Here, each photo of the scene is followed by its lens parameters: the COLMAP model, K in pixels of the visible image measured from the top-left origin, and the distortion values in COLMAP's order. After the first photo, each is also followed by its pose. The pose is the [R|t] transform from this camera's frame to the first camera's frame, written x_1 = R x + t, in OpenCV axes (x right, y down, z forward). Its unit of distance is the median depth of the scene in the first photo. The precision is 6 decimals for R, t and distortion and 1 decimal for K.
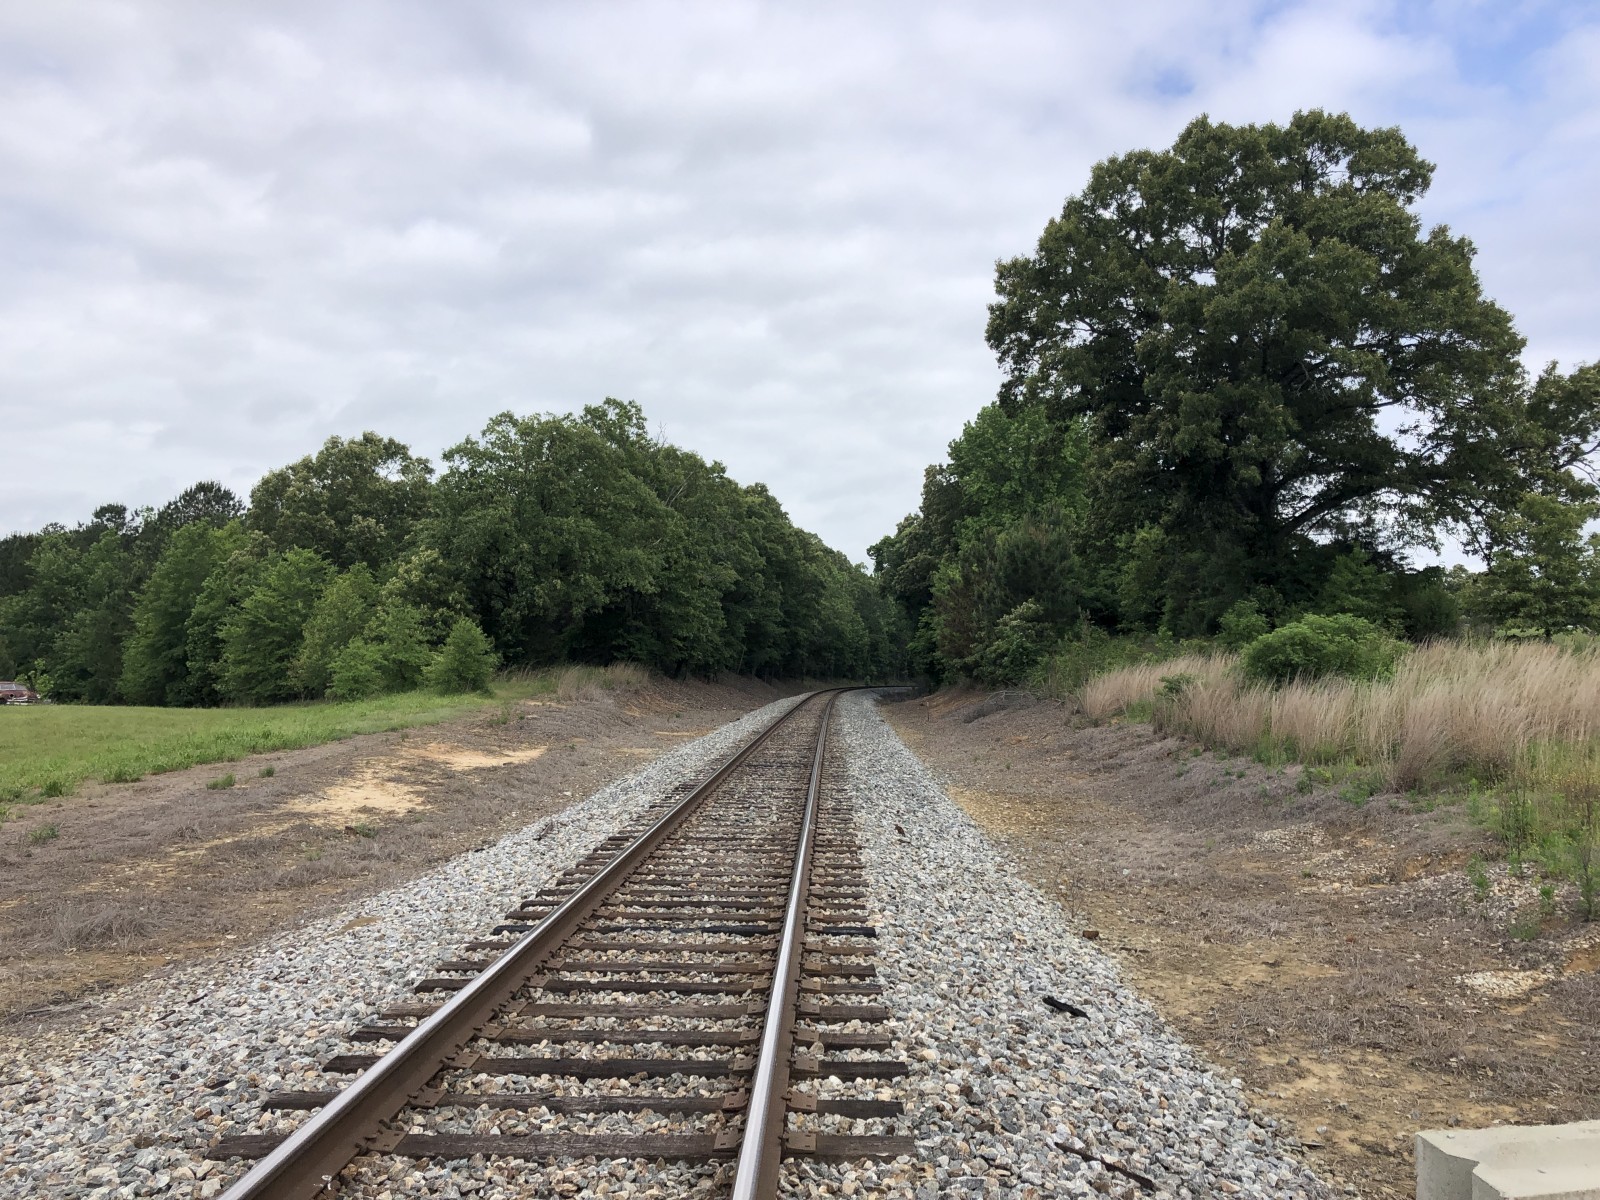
lens RADIAL K [[1304.8, 0, 802.2], [0, 1304.8, 560.7], [0, 0, 1]] dist [0.059919, -0.128035]
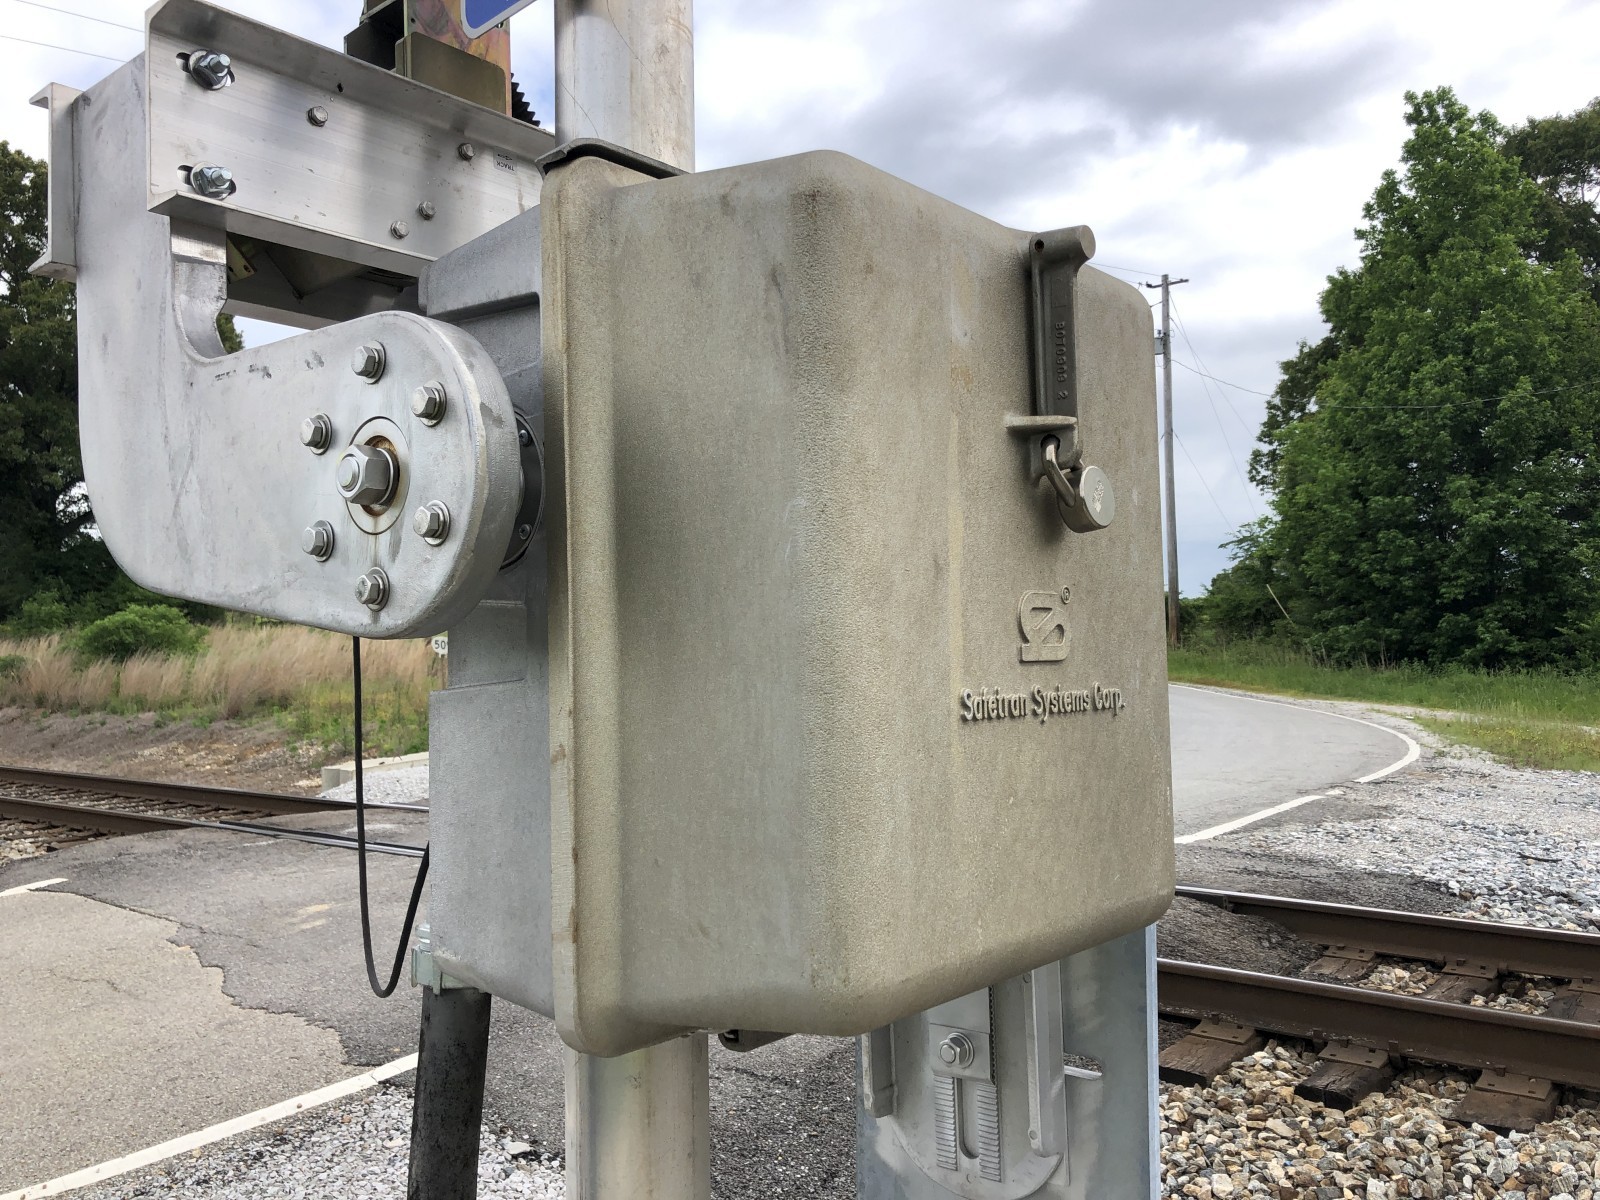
lens RADIAL K [[1291.2, 0, 800.0], [0, 1291.2, 600.0], [0, 0, 1]] dist [0.002493, 0.005546]
pose [[0.611193, 0.008056, 0.791441, -0.351514], [-0.043564, 0.998775, 0.023476, -0.038842], [-0.790282, -0.048827, 0.610795, -0.494961]]
